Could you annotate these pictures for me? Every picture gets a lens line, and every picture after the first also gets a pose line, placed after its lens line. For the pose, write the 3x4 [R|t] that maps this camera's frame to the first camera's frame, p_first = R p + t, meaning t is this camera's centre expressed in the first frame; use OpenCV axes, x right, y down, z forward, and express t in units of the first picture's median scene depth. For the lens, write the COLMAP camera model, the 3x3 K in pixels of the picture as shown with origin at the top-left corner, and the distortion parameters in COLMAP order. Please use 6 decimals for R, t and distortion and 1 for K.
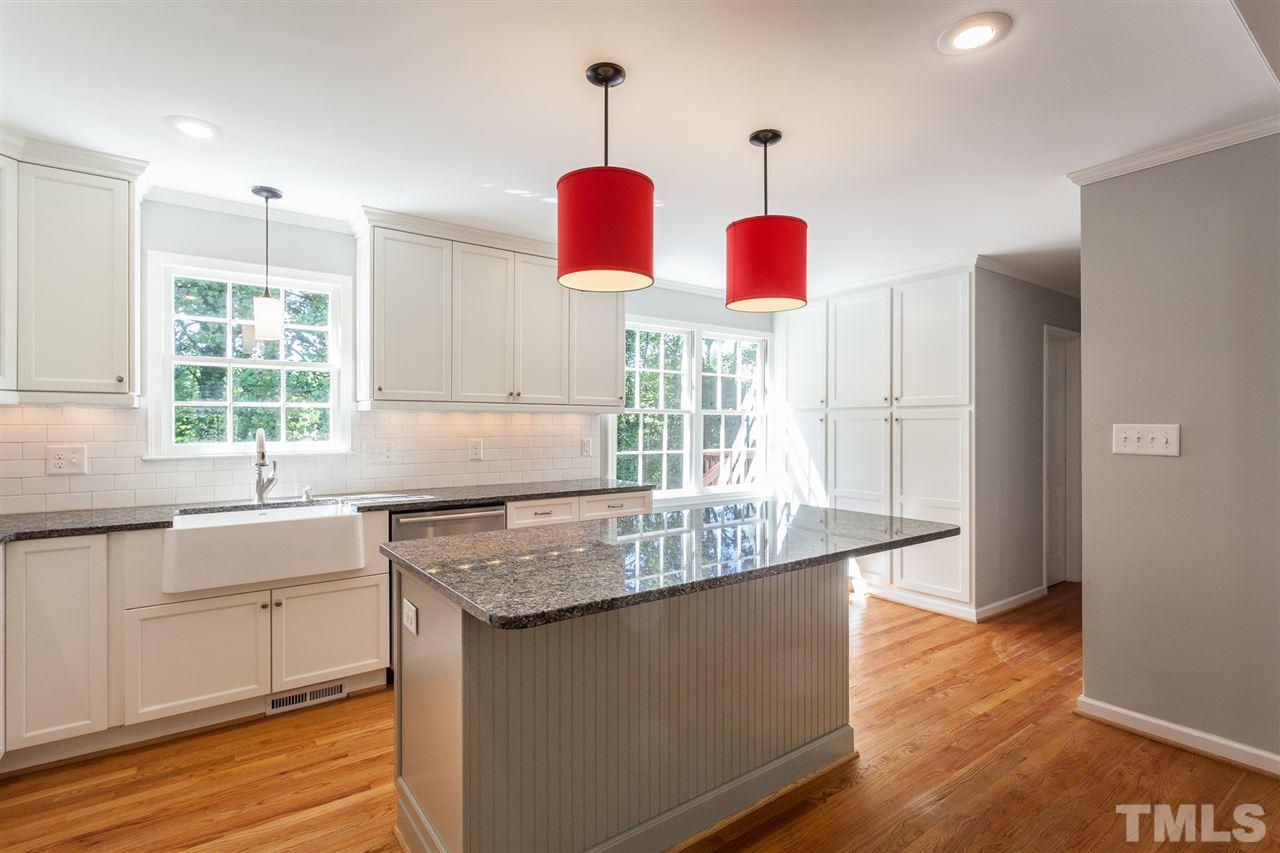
lens RADIAL K [[640.0, 0, 640.0], [0, 640.0, 426.5], [0, 0, 1]] dist [-0.001693, 0.000481]
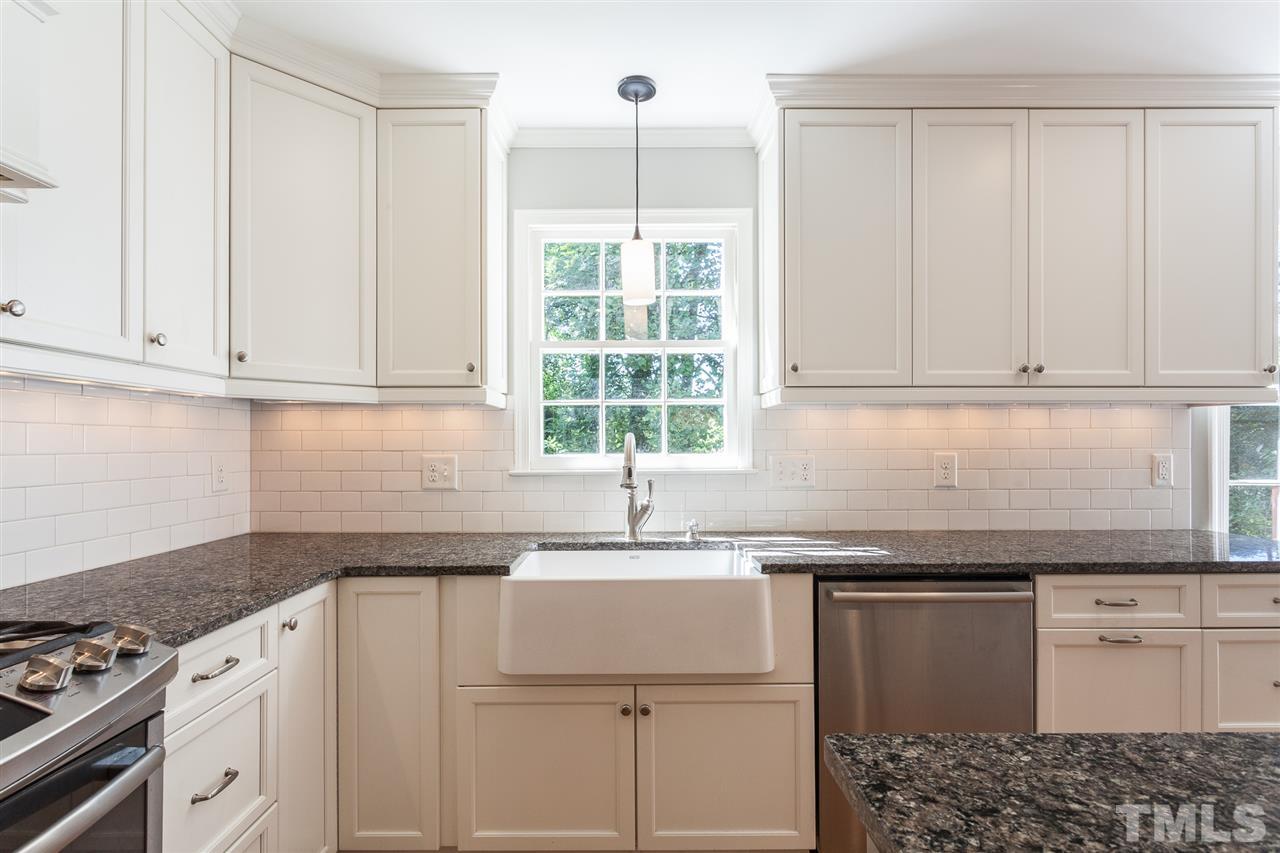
lens RADIAL K [[640.0, 0, 640.0], [0, 640.0, 426.5], [0, 0, 1]] dist [-0.001693, 0.000481]
pose [[0.824741, -0.016922, -0.565258, -0.187620], [-0.000184, 0.999544, -0.030191, 0.016399], [0.565511, 0.025004, 0.824361, 0.421527]]
